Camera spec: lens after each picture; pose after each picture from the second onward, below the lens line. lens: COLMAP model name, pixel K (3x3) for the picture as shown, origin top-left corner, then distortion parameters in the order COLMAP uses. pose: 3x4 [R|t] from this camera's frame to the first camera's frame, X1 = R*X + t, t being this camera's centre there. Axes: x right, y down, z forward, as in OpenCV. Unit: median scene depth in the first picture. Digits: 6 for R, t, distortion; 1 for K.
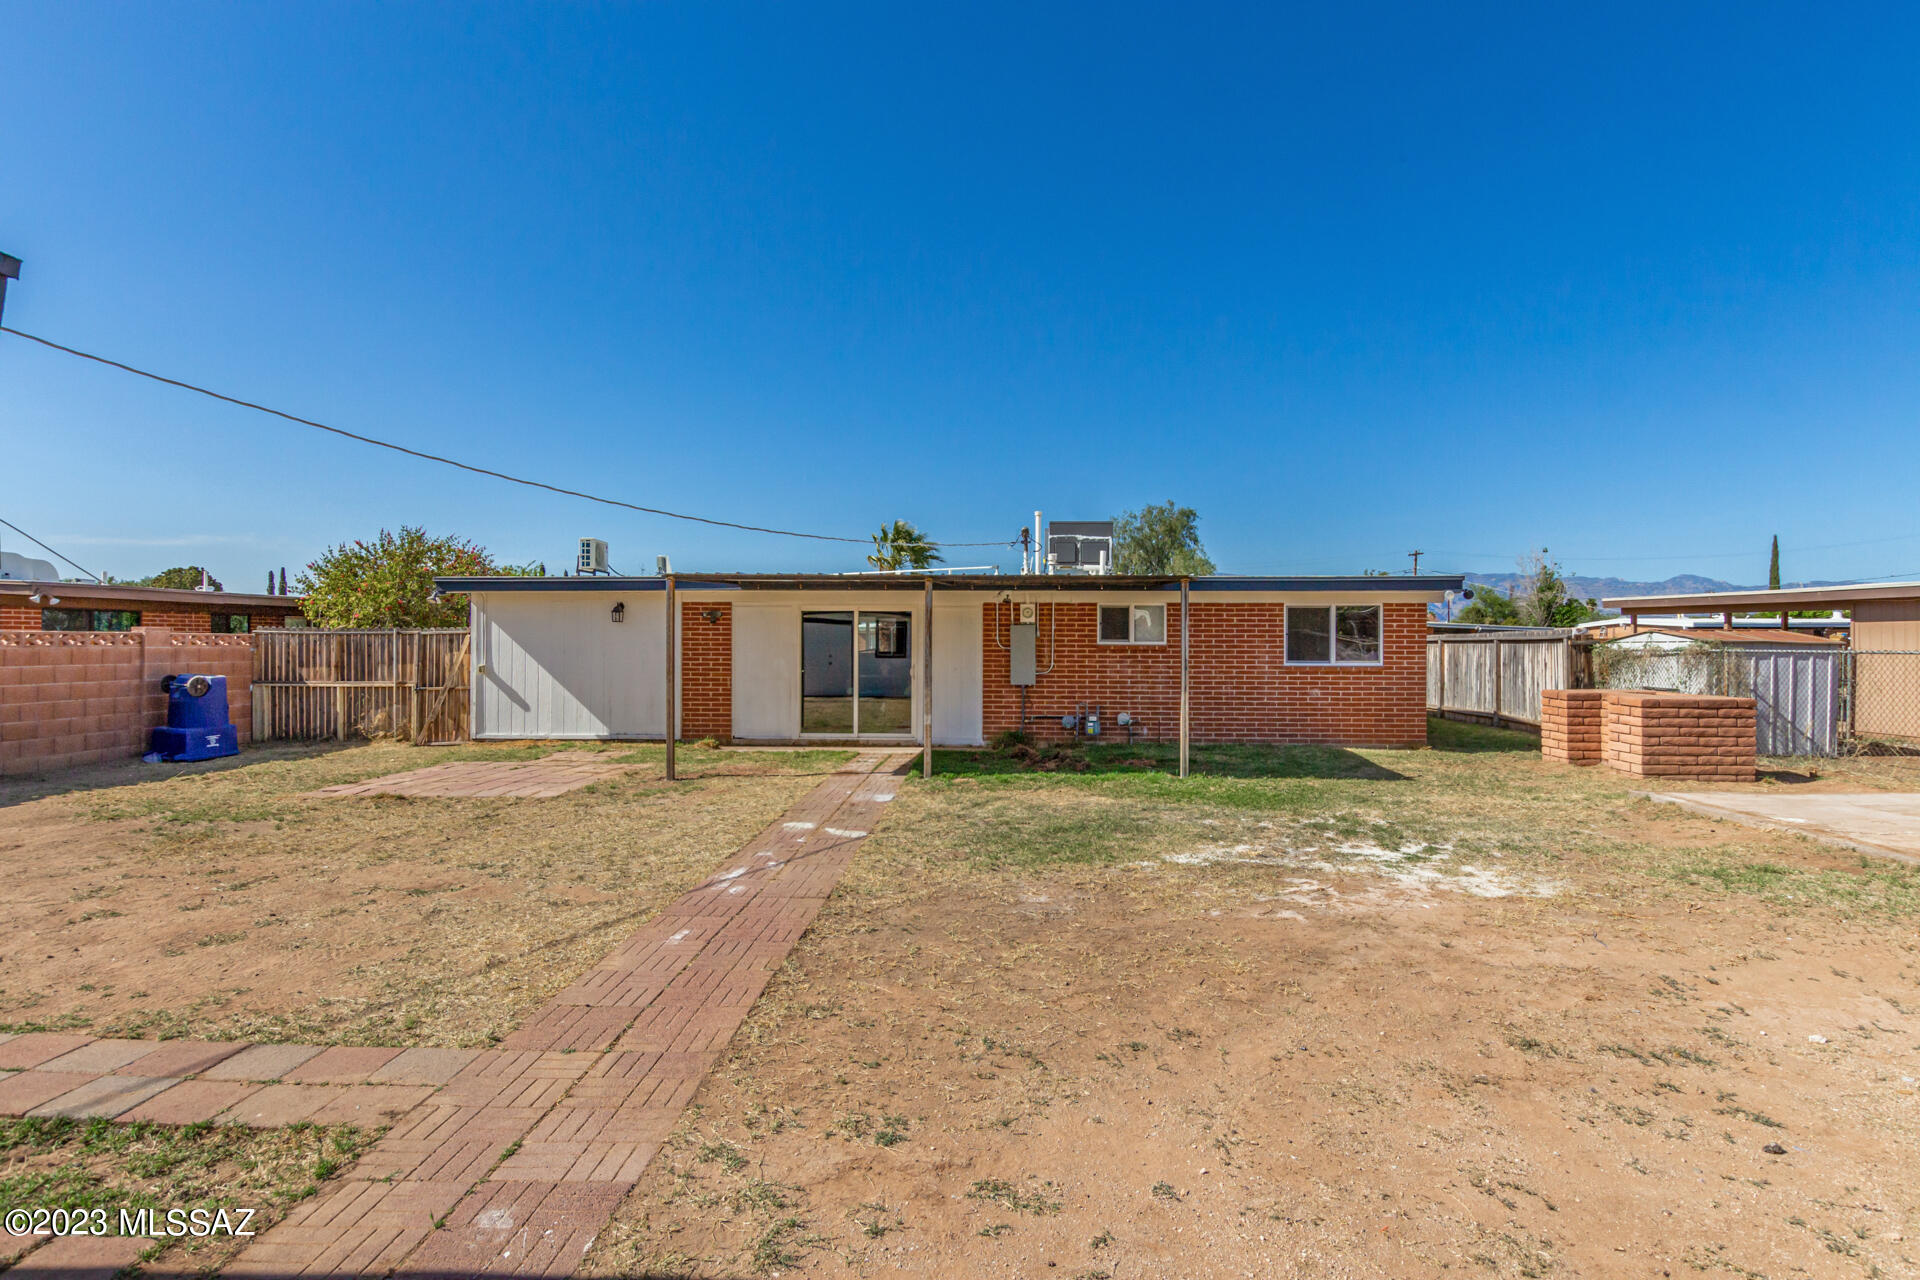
lens RADIAL K [[986.1, 0, 950.2], [0, 986.1, 641.8], [0, 0, 1]] dist [0.013606, 0.000158]
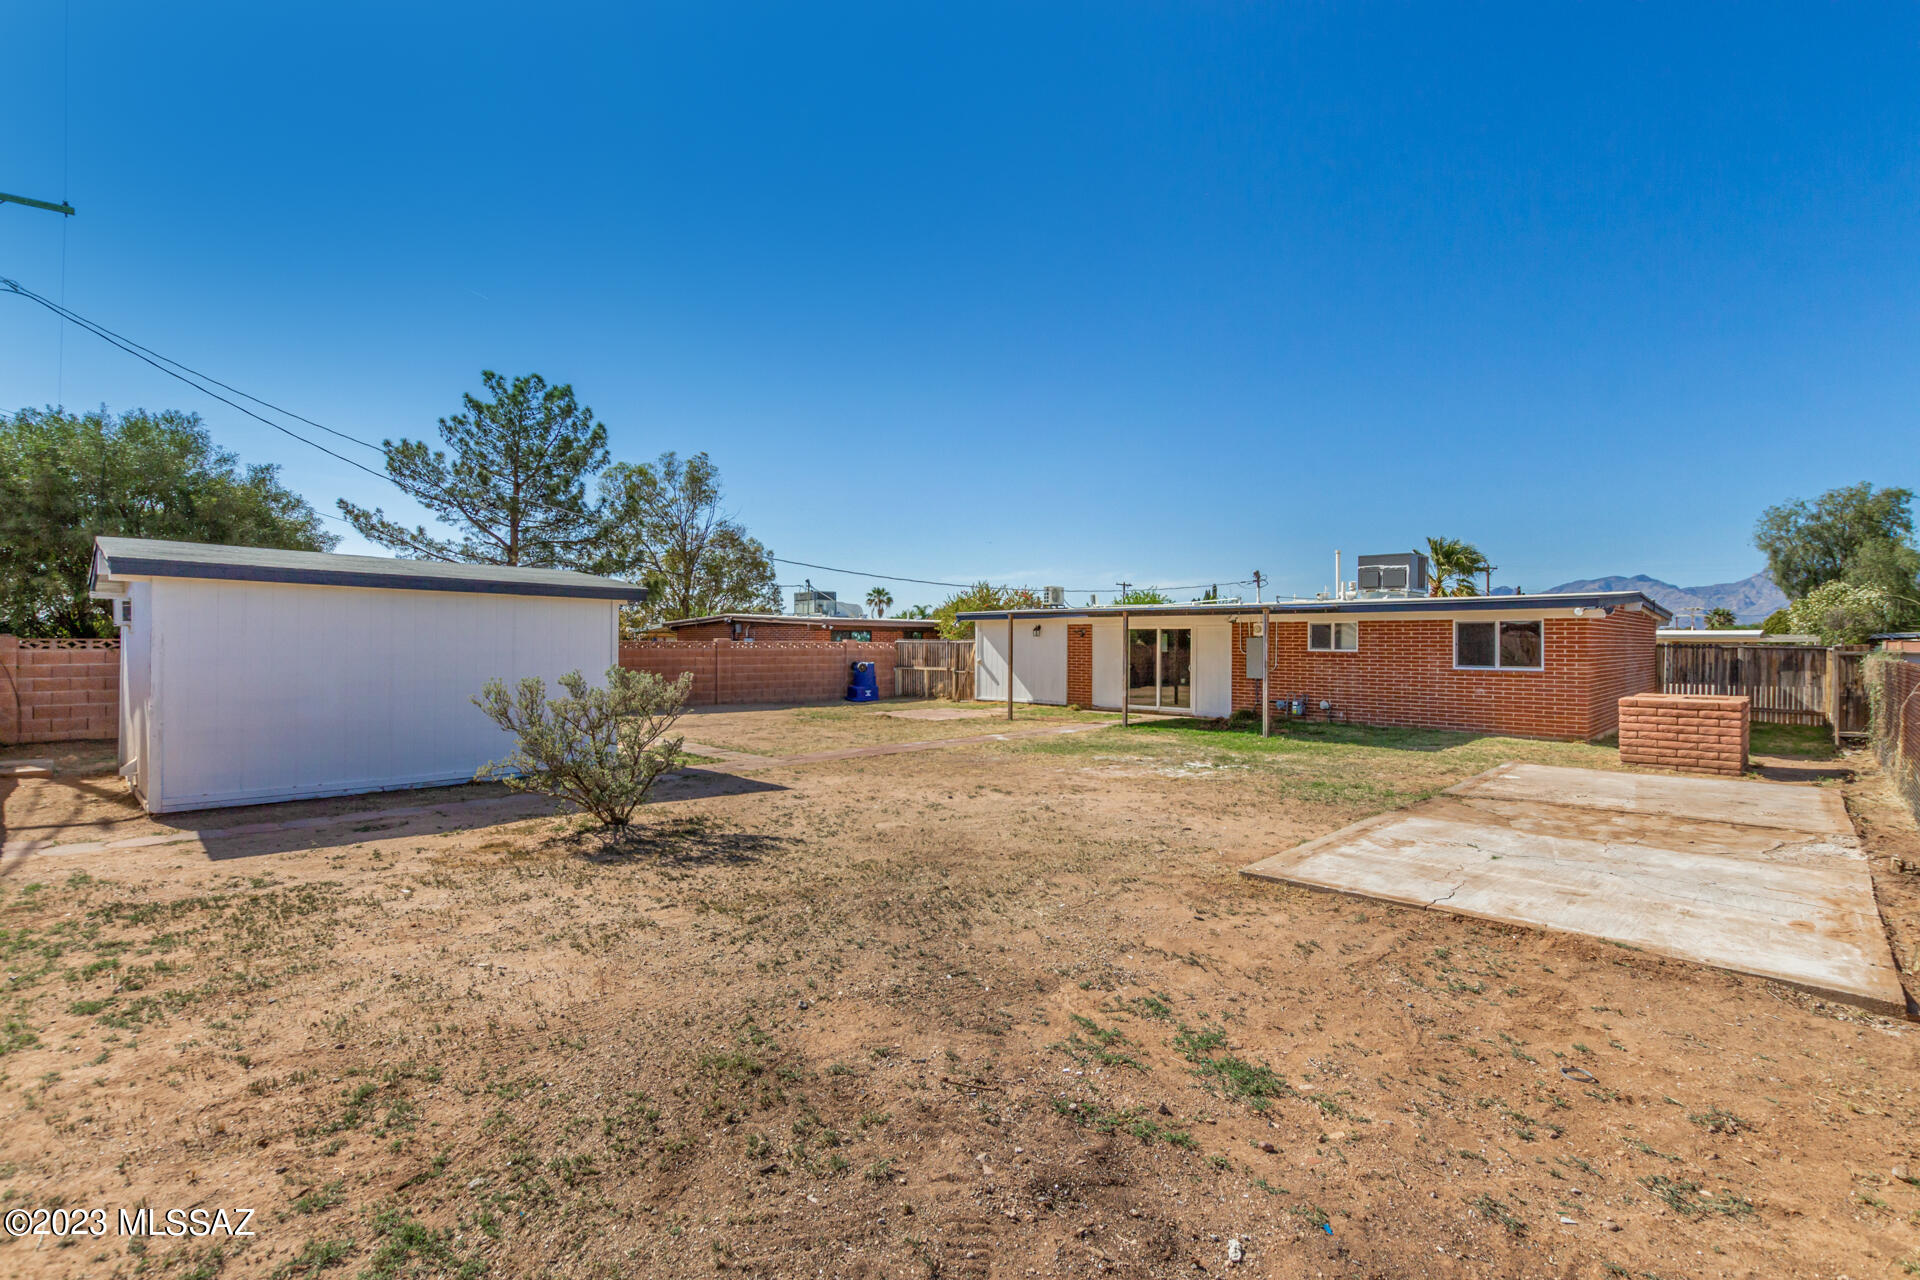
lens RADIAL K [[881.7, 0, 962.2], [0, 881.7, 647.7], [0, 0, 1]] dist [-0.002296, -0.000069]
pose [[0.747417, 0.005518, -0.664333, 0.602900], [-0.004976, 0.999984, 0.002708, -0.003306], [0.664337, 0.001282, 0.747432, -0.254474]]
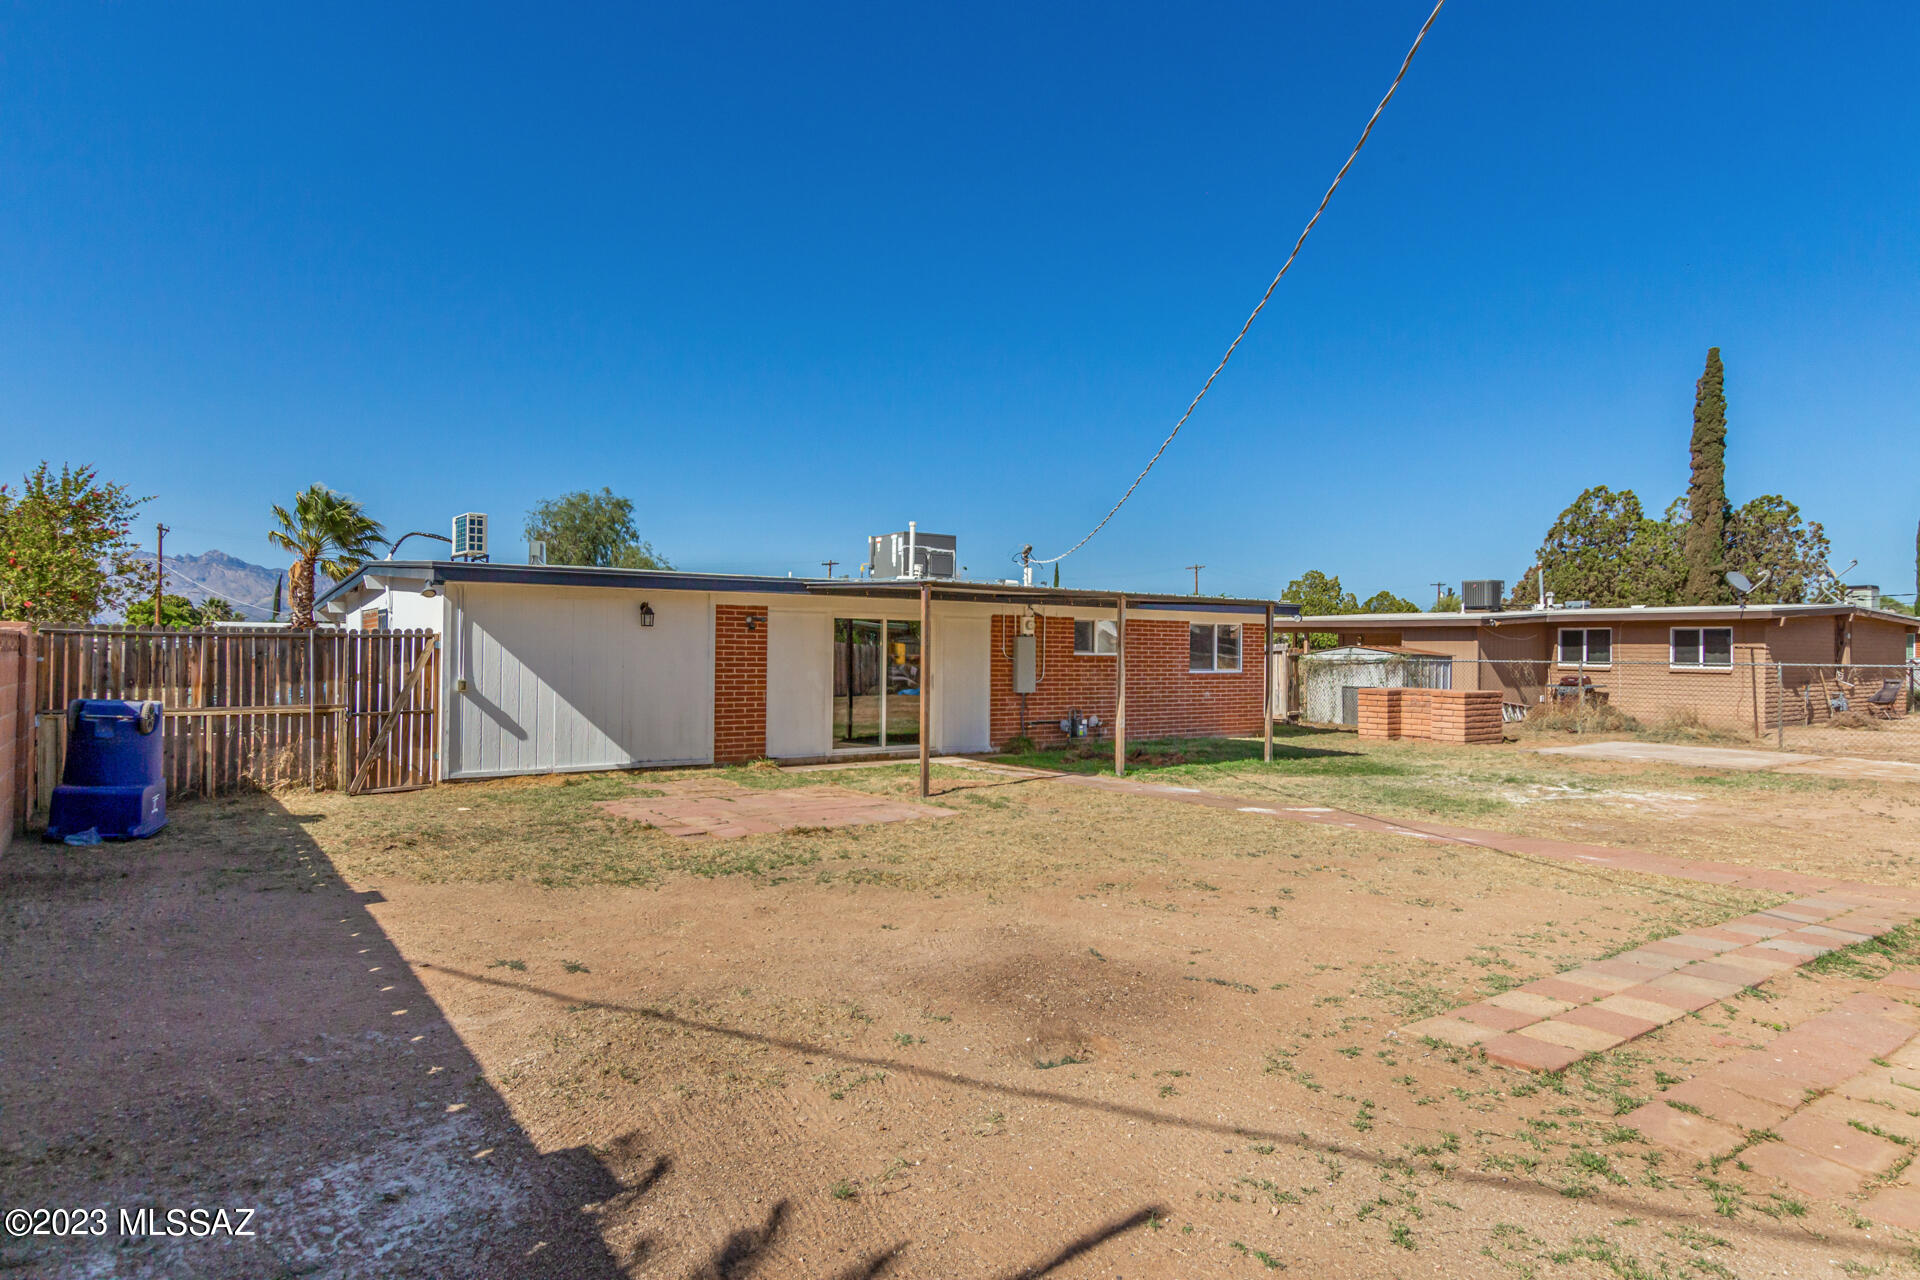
lens RADIAL K [[1104.1, 0, 962.1], [0, 1104.1, 636.2], [0, 0, 1]] dist [0.031226, 0.000639]
pose [[0.784296, 0.013010, 0.620251, -0.706713], [-0.006459, 0.999897, -0.012807, -0.001516], [-0.620353, 0.006038, 0.784299, 0.104018]]
